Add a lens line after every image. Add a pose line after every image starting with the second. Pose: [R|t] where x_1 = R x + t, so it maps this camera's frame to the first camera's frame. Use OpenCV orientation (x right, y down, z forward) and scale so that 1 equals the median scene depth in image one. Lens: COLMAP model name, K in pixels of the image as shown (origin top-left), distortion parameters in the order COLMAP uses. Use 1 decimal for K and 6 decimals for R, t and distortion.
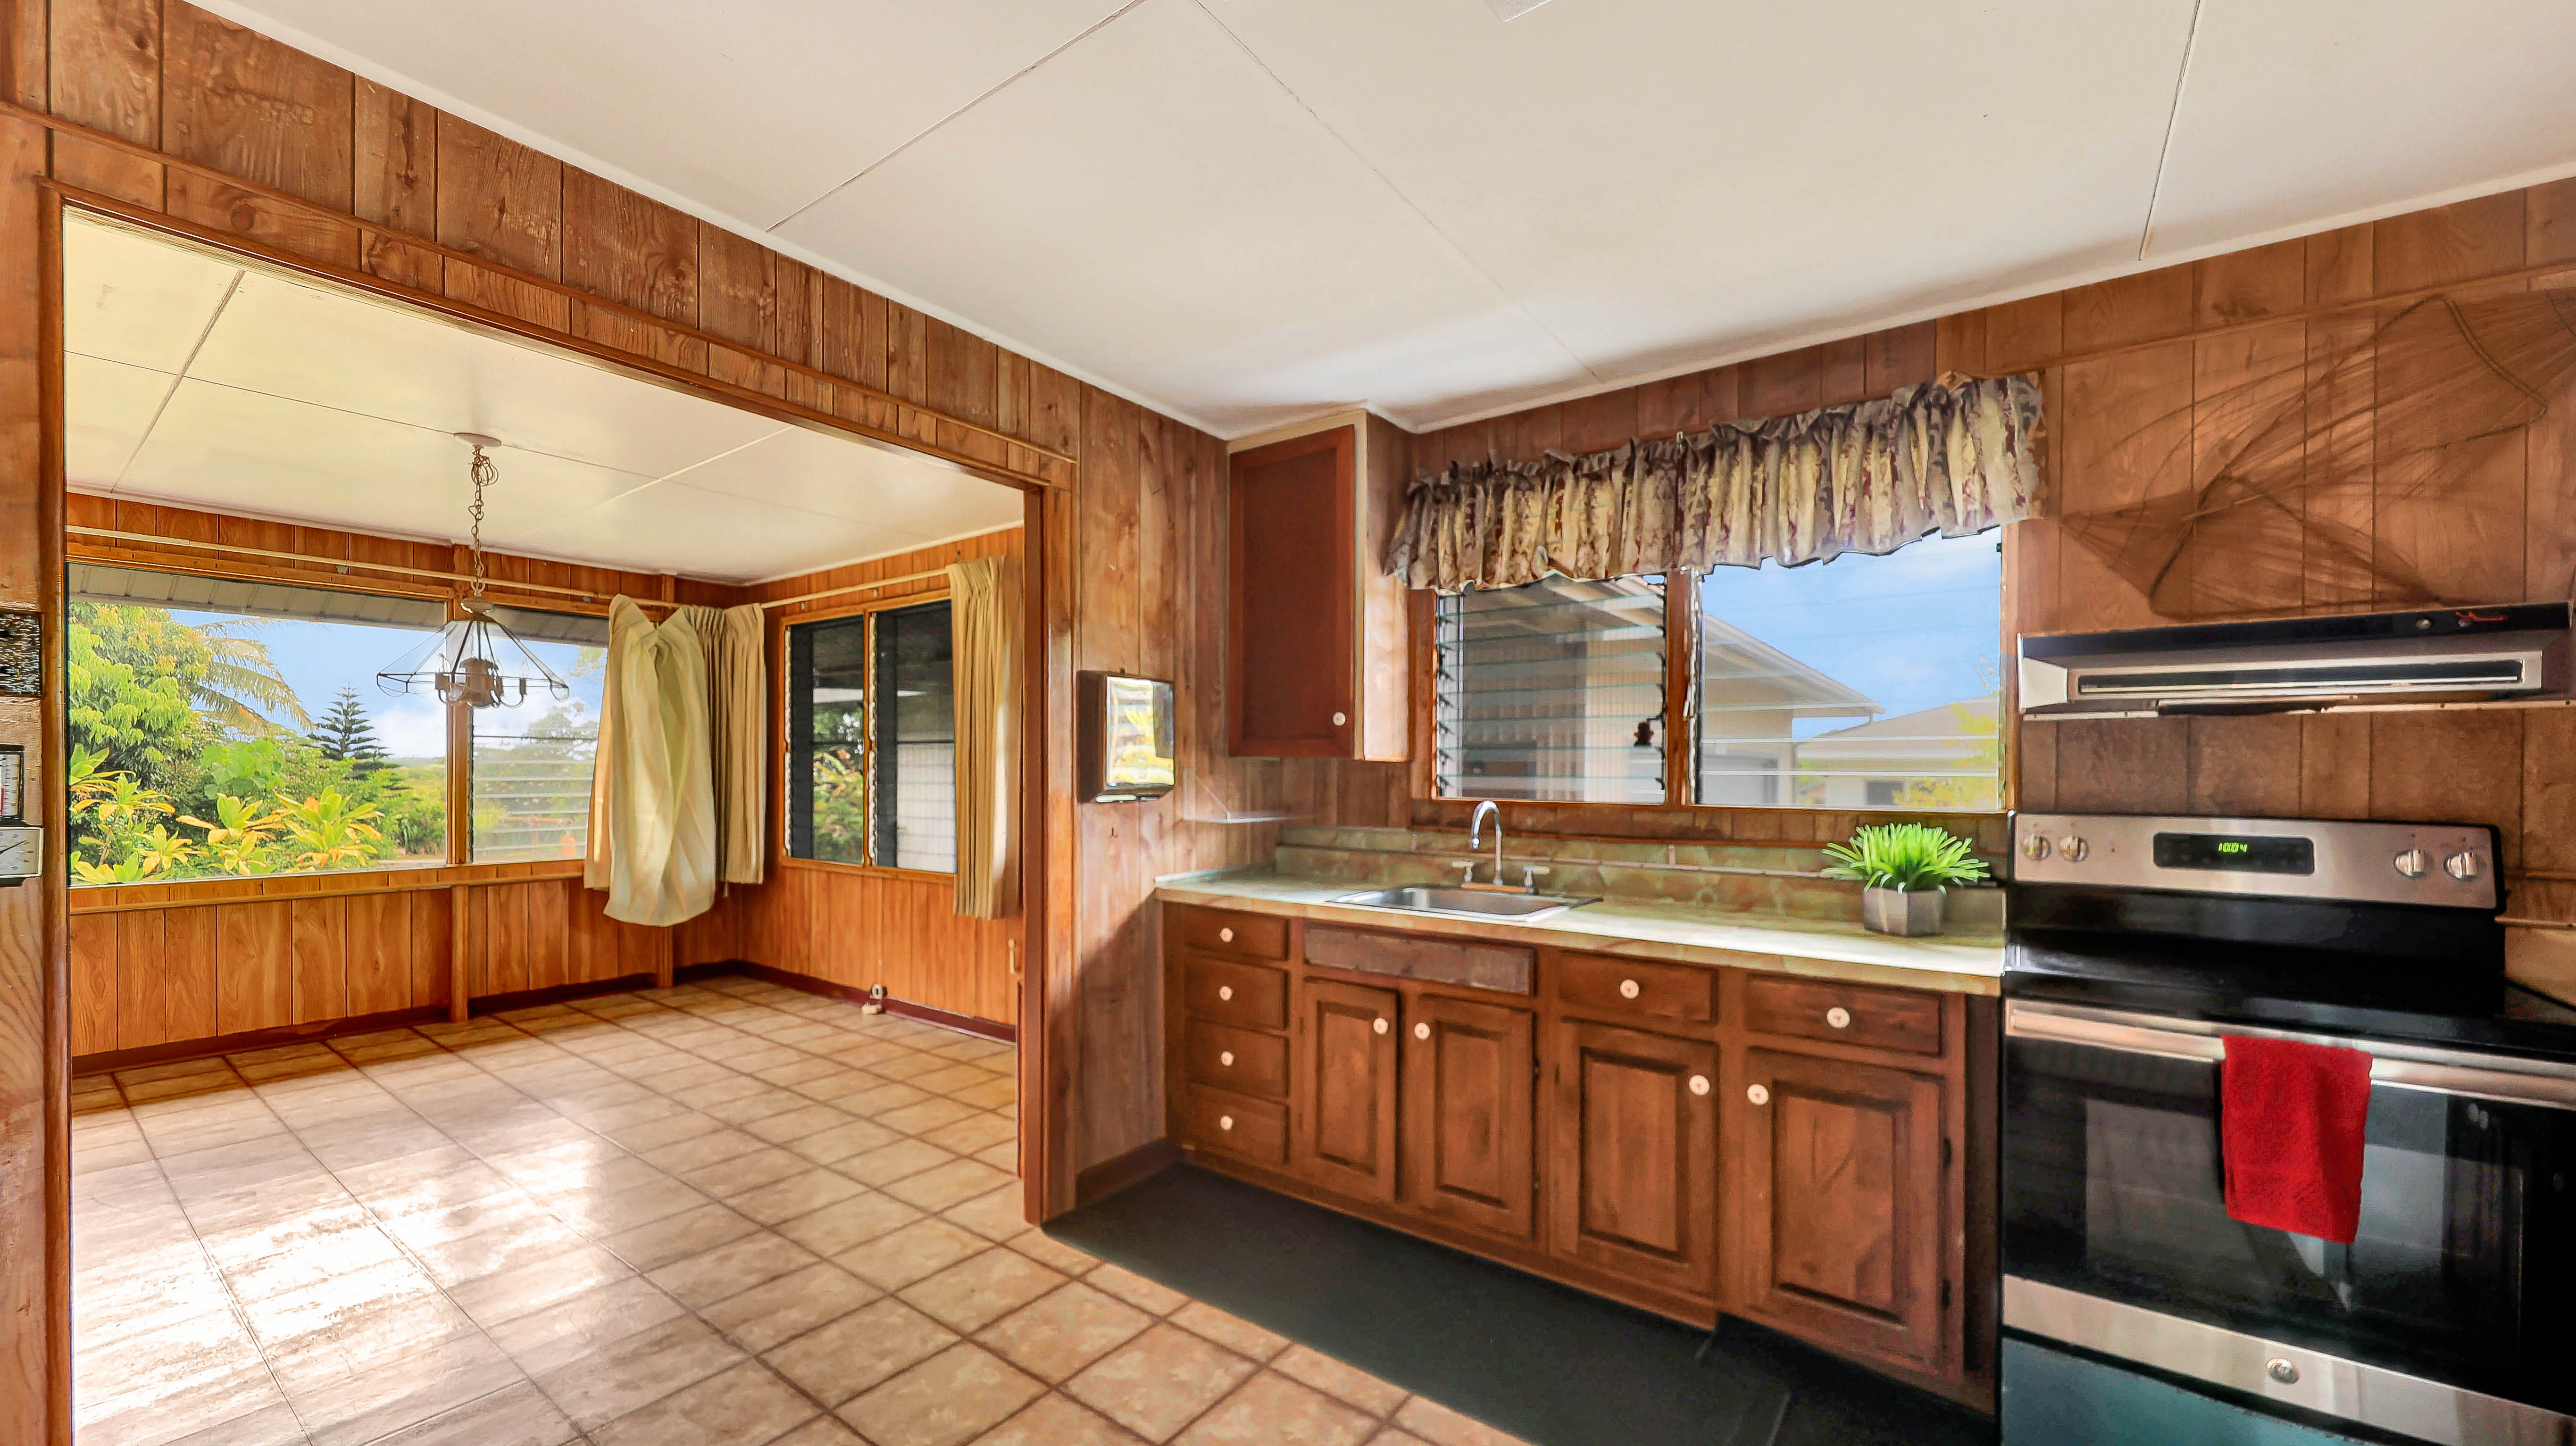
lens RADIAL K [[970.7, 0, 1358.9], [0, 970.7, 774.7], [0, 0, 1]] dist [-0.000596, -0.003474]
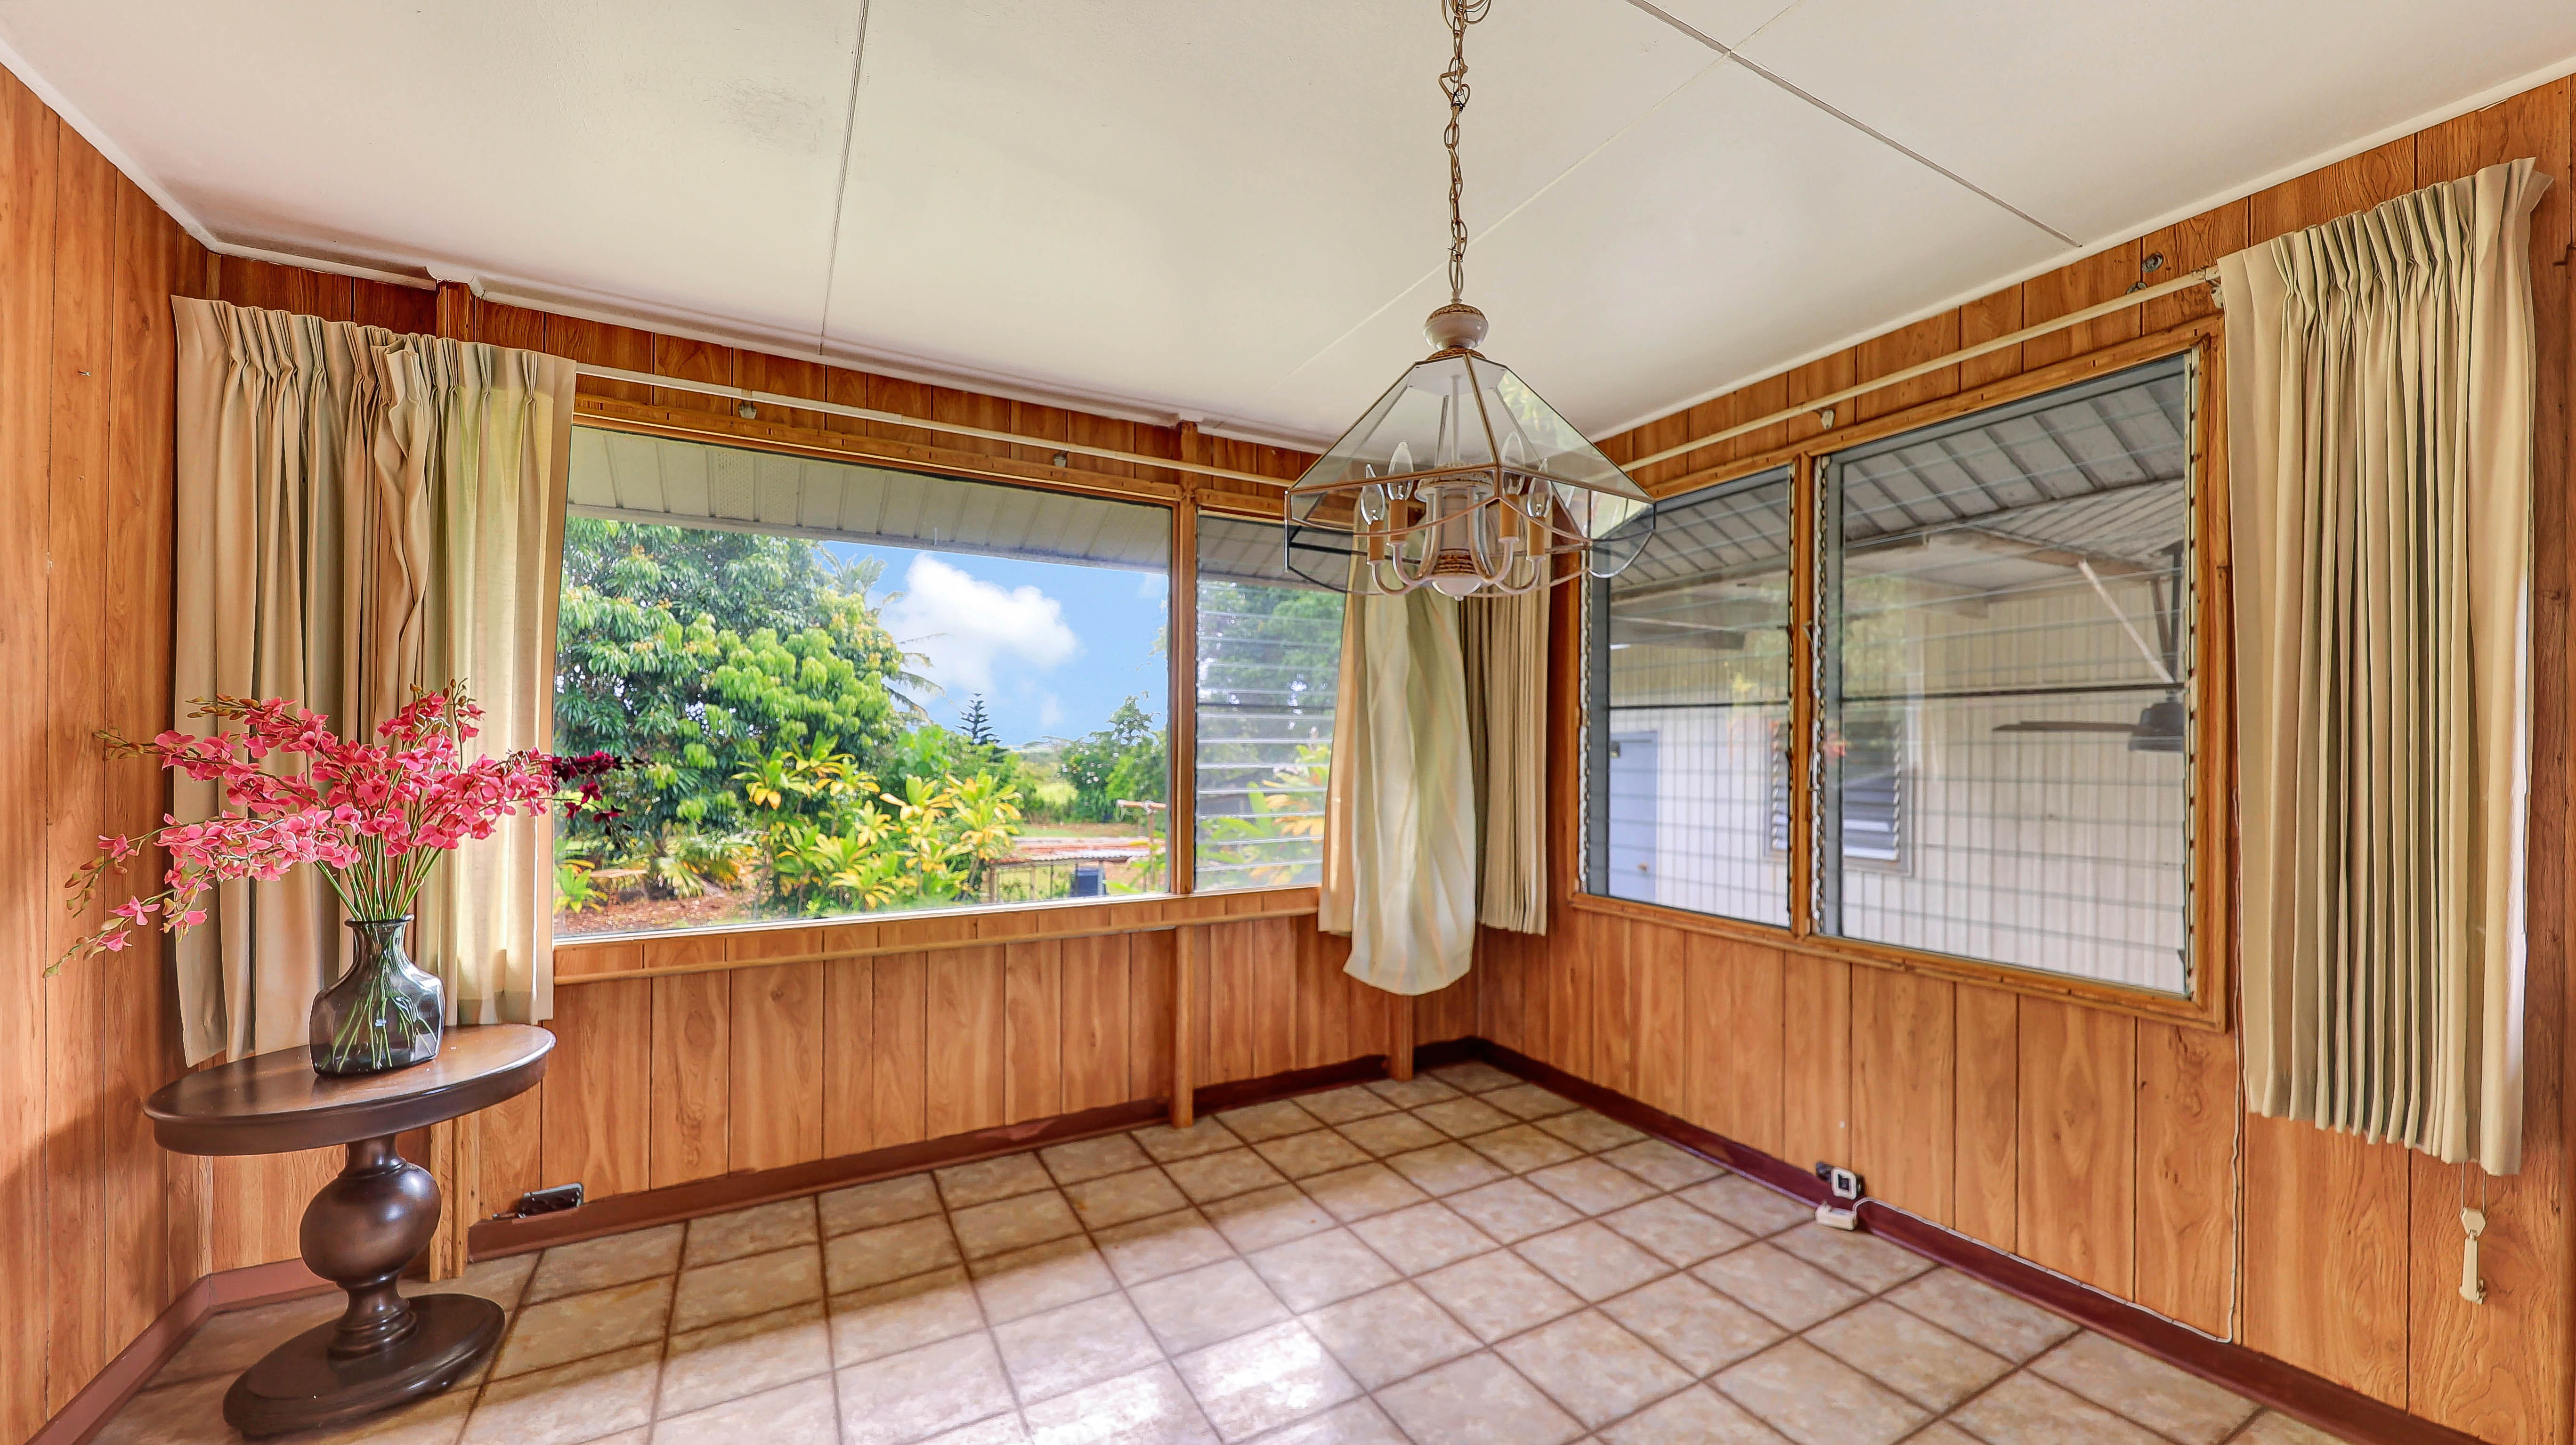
lens RADIAL K [[966.5, 0, 1335.3], [0, 966.5, 745.9], [0, 0, 1]] dist [0.000352, -0.000546]
pose [[0.902141, -0.004181, -0.431421, -0.626104], [-0.000376, 0.999945, -0.010476, -0.004755], [0.431441, 0.009613, 0.902090, 0.502364]]
